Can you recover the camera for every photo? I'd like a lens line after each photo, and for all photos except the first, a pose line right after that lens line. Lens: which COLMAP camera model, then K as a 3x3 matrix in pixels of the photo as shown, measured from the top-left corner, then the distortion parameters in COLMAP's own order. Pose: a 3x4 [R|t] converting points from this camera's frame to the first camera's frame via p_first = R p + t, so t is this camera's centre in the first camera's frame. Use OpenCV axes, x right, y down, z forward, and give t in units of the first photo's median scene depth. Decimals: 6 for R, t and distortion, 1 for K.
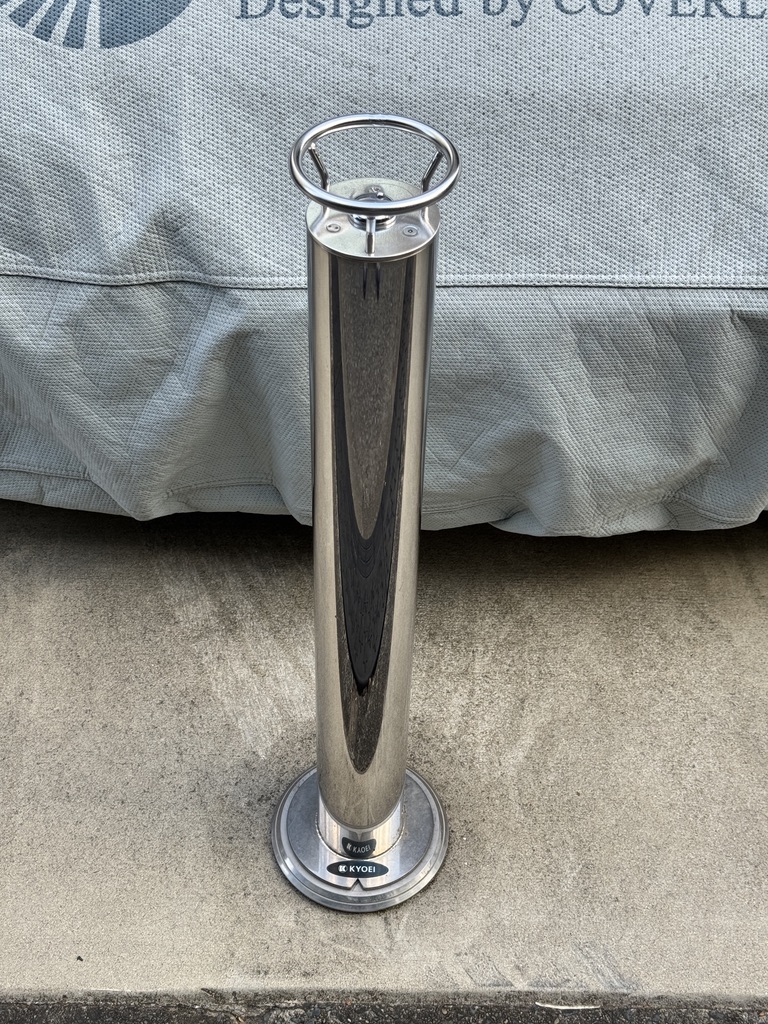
lens RADIAL K [[1451.2, 0, 390.4], [0, 1451.2, 524.7], [0, 0, 1]] dist [0.192607, -0.498441]
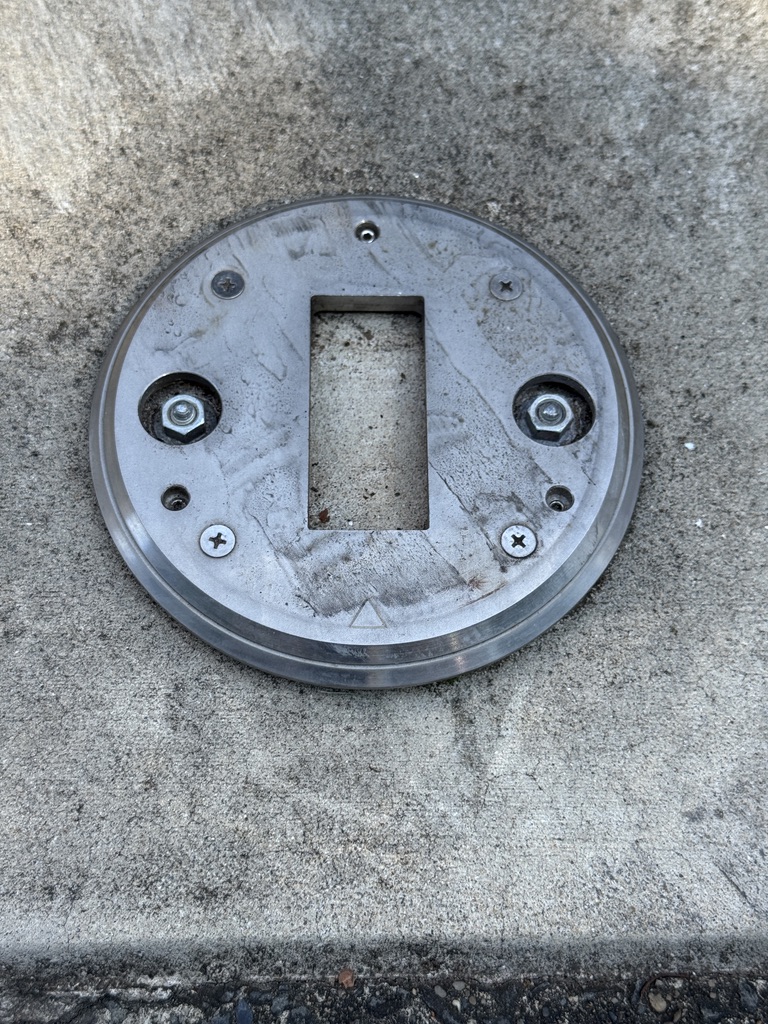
lens RADIAL K [[1451.2, 0, 390.4], [0, 1451.2, 524.7], [0, 0, 1]] dist [0.192607, -0.498441]
pose [[0.999768, -0.016389, 0.013970, -0.021373], [0.011027, 0.946810, 0.321603, 0.131646], [-0.018497, -0.321374, 0.946772, 0.718646]]
